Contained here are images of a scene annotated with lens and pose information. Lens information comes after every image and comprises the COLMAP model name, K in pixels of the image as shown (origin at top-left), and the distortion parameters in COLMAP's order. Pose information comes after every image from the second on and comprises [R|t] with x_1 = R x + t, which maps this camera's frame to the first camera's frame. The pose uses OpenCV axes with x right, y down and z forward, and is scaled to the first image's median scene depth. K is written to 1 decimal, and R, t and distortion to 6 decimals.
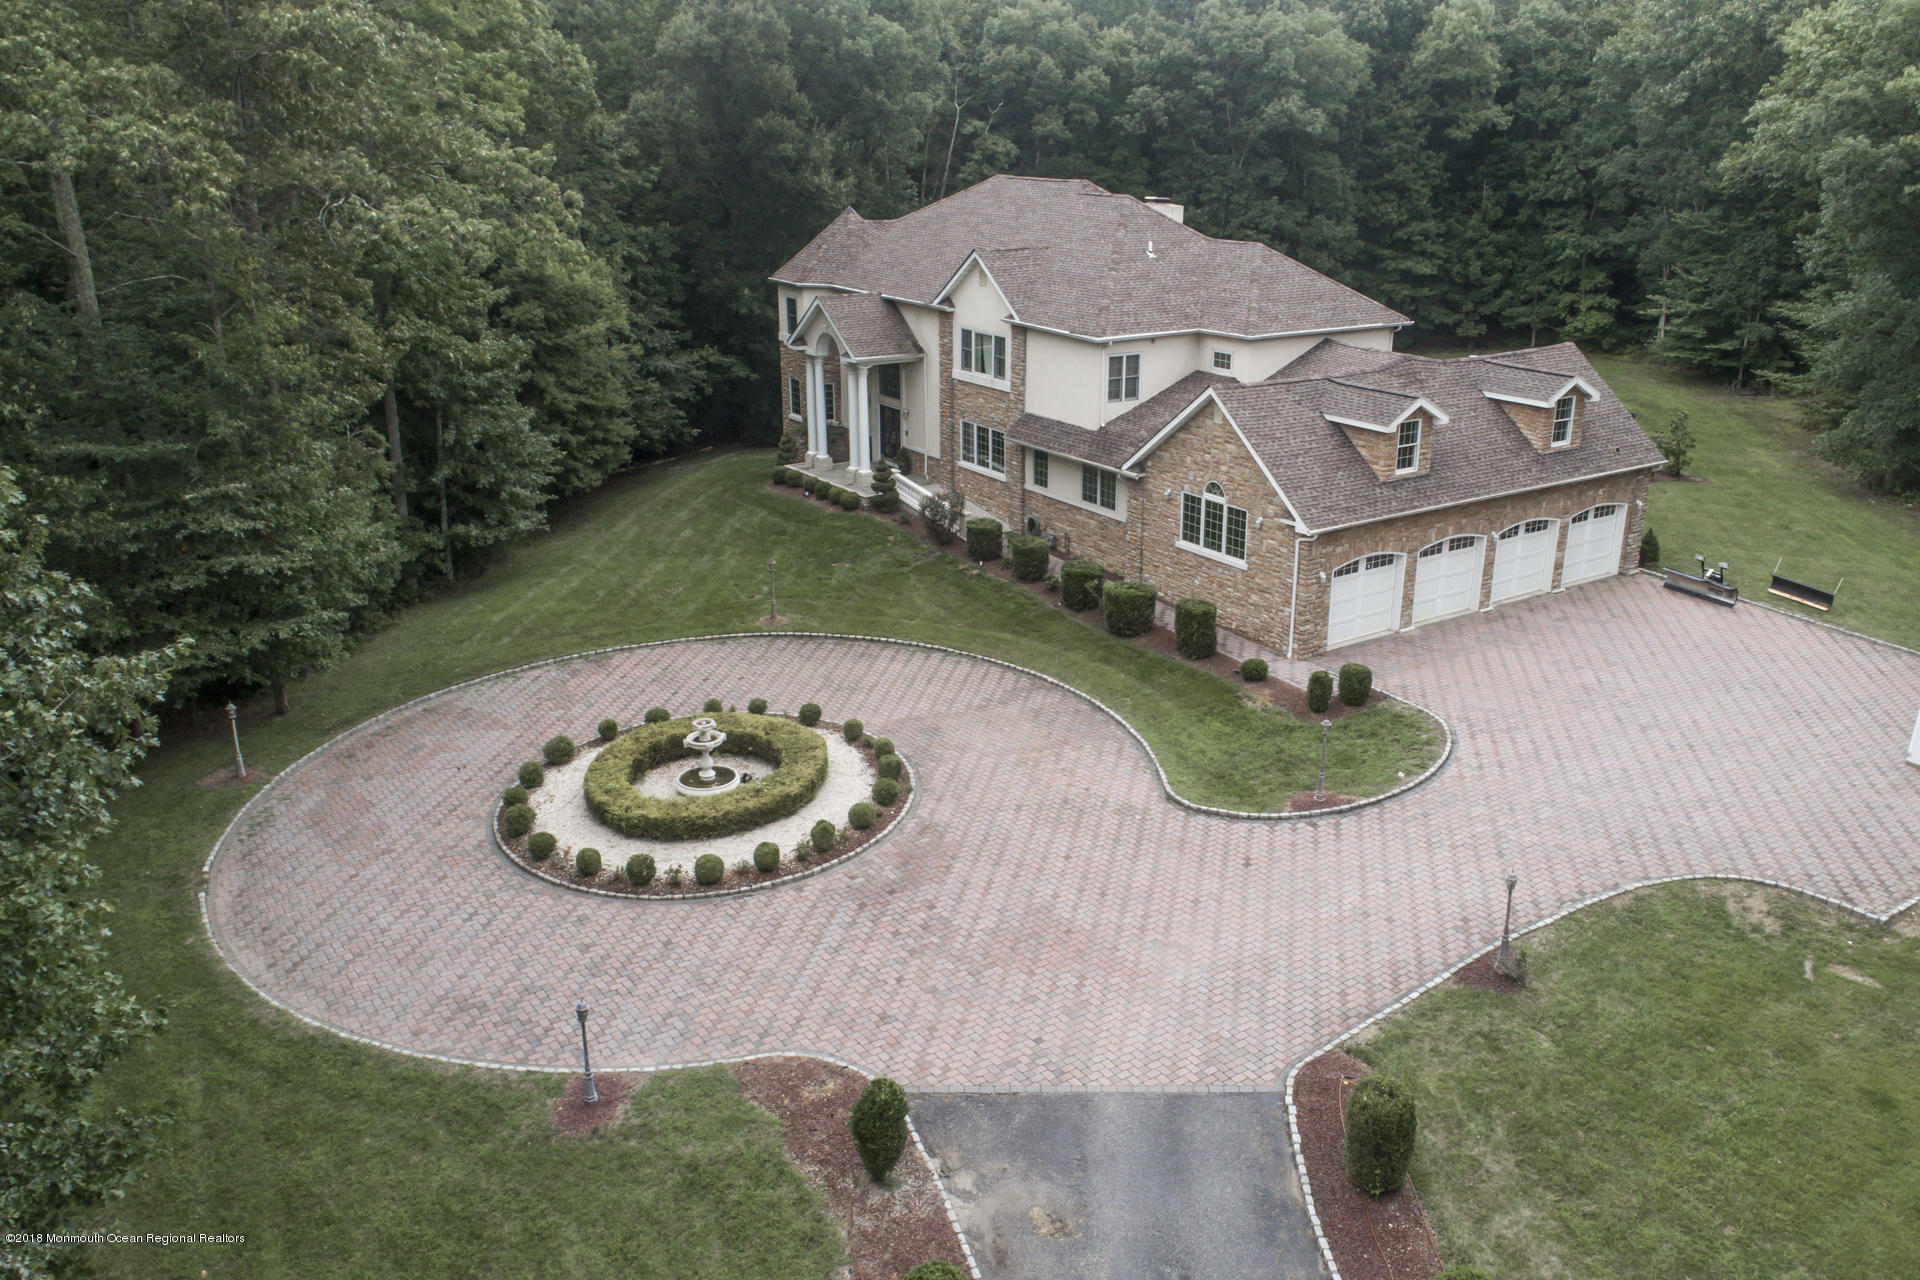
lens RADIAL K [[1530.3, 0, 1013.2], [0, 1530.3, 637.6], [0, 0, 1]] dist [-0.008178, 0.000171]
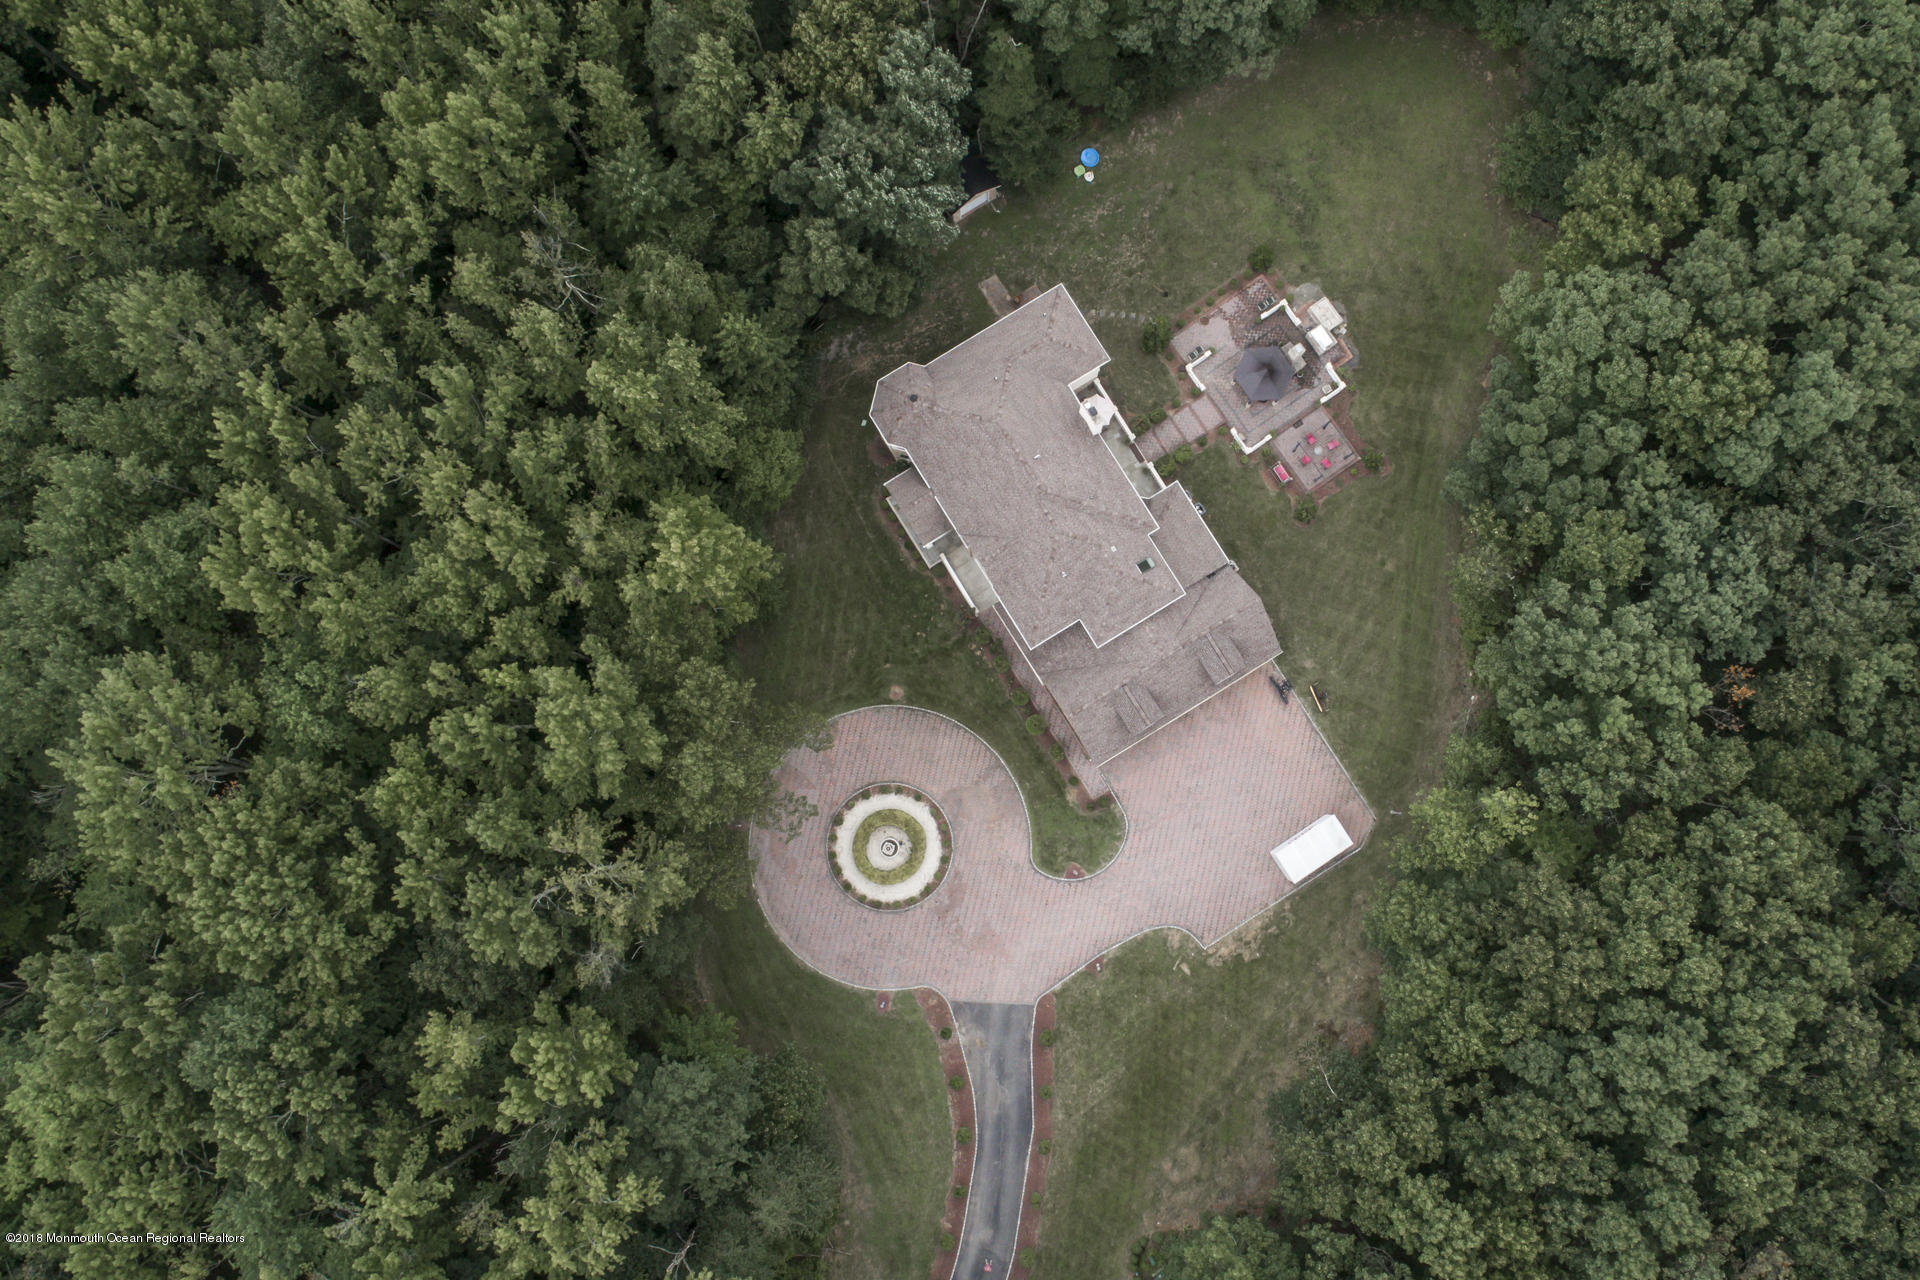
lens RADIAL K [[1530.3, 0, 1013.2], [0, 1530.3, 637.6], [0, 0, 1]] dist [-0.008178, 0.000171]
pose [[0.998264, 0.058476, 0.007042, 0.007313], [-0.031190, 0.423419, 0.905397, -1.708210], [0.049962, -0.904045, 0.424507, 0.024042]]
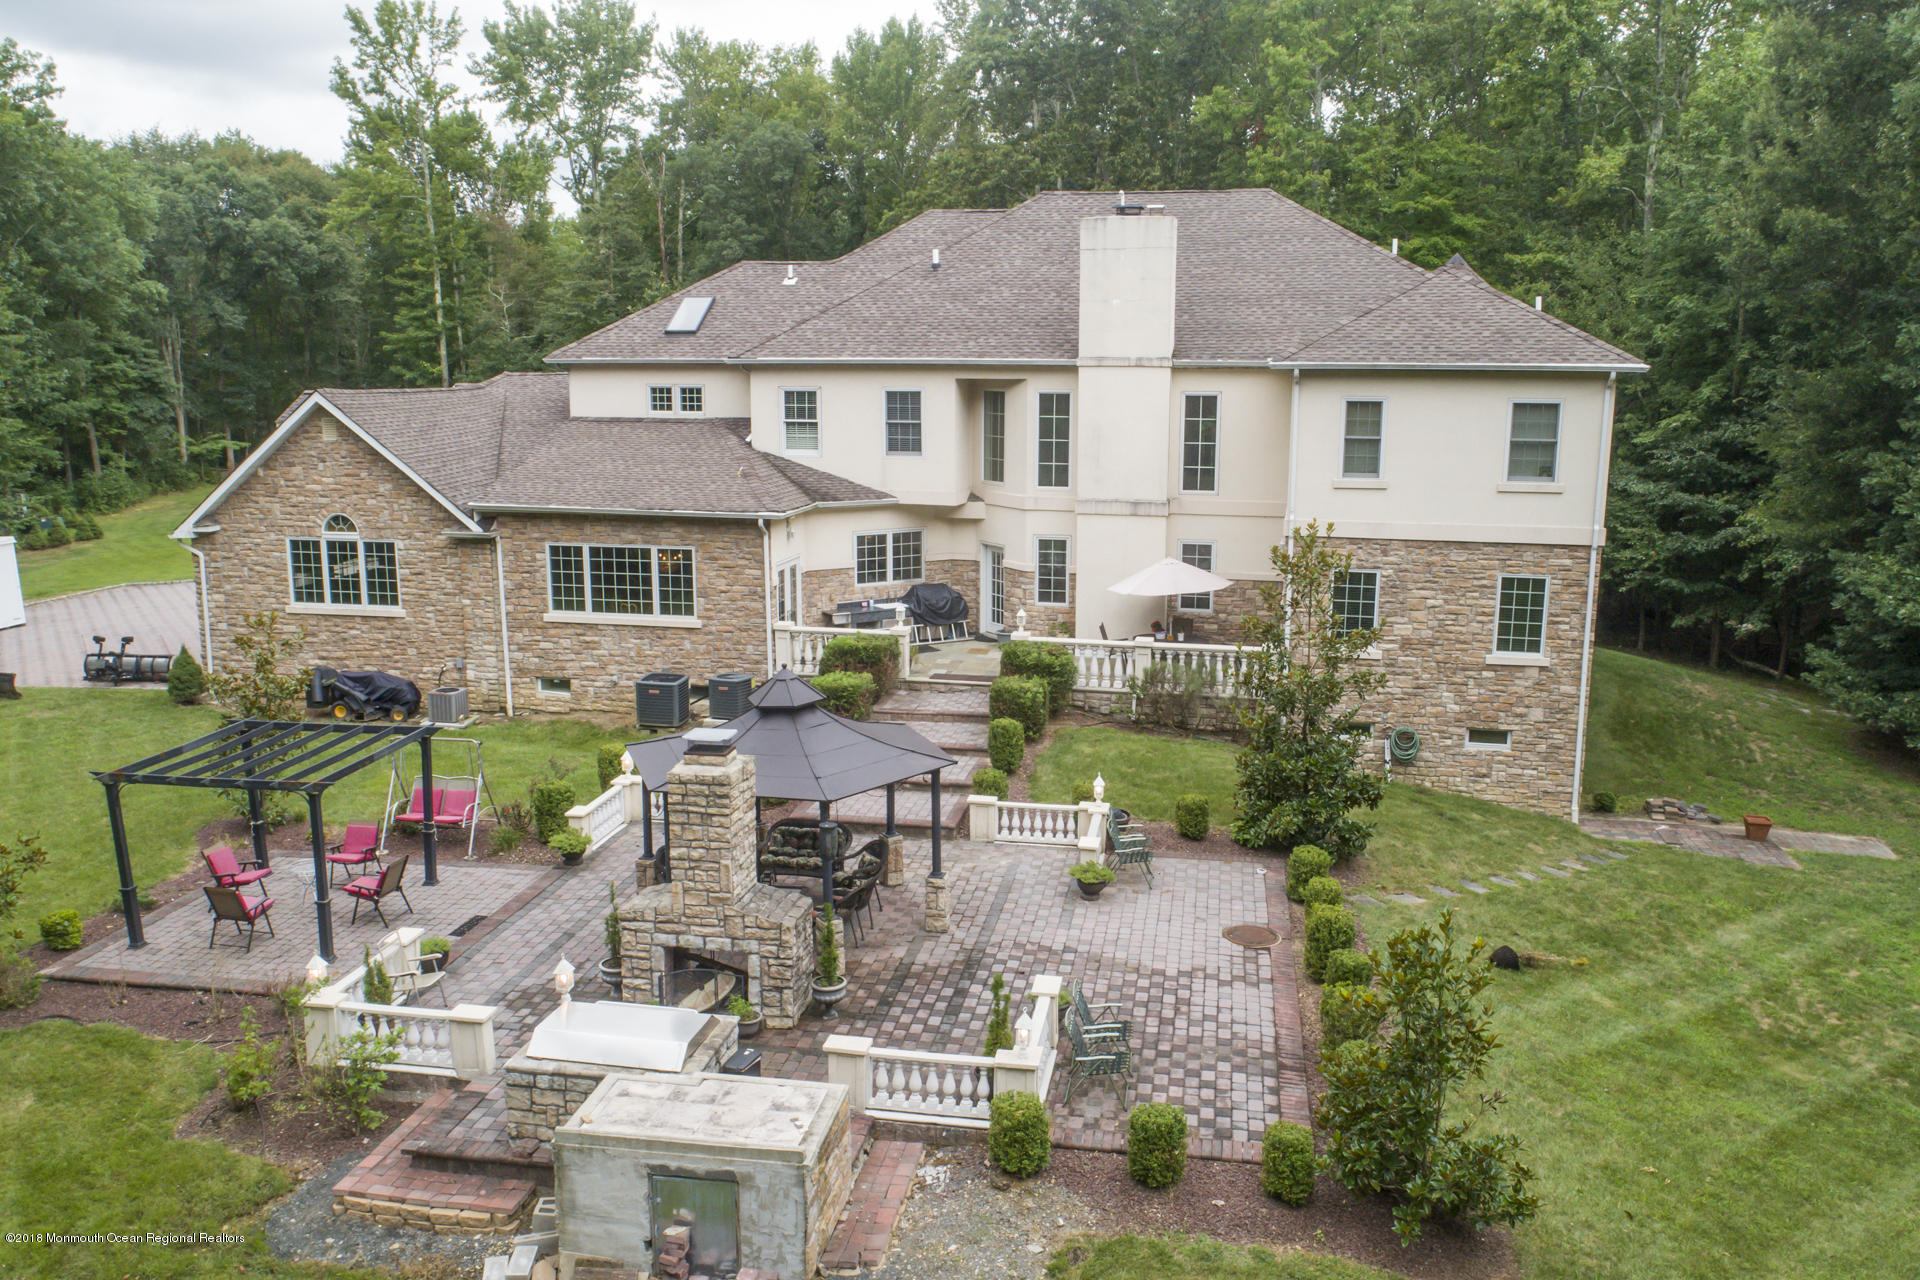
lens RADIAL K [[1533.0, 0, 960.0], [0, 1533.0, 640.0], [0, 0, 1]] dist [-0.012646, 0.000736]
pose [[-0.743214, 0.115509, -0.659007, 0.491587], [-0.229488, 0.881218, 0.413268, -0.352512], [0.628465, 0.458381, -0.628425, 1.329354]]
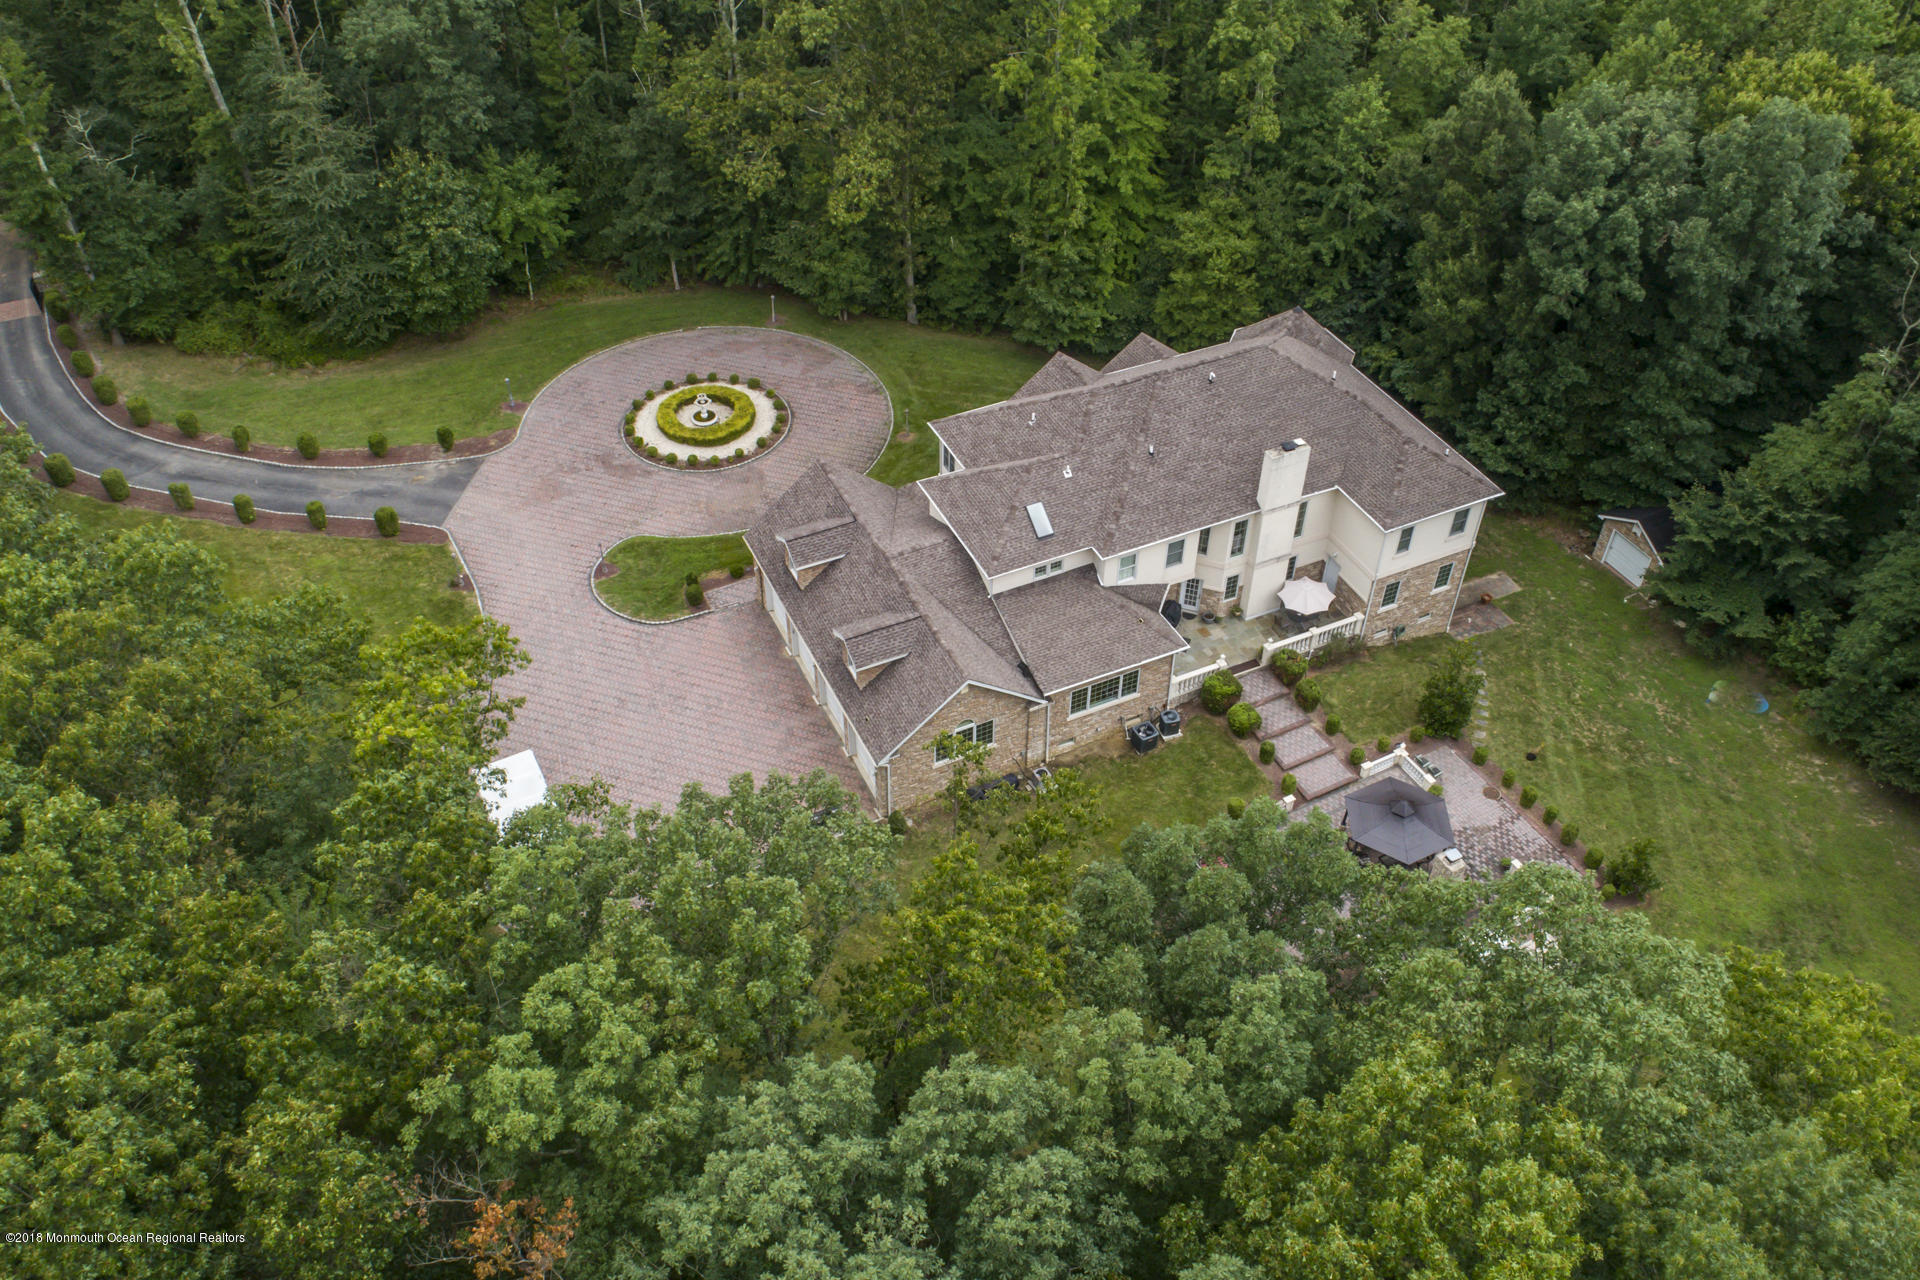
lens RADIAL K [[1542.2, 0, 960.0], [0, 1542.2, 640.0], [0, 0, 1]] dist [-0.009714, 0.006372]
pose [[-0.169680, 0.665539, -0.726819, 0.996183], [-0.336148, 0.654198, 0.677517, -0.837853], [0.926398, 0.359280, 0.112715, 0.693405]]
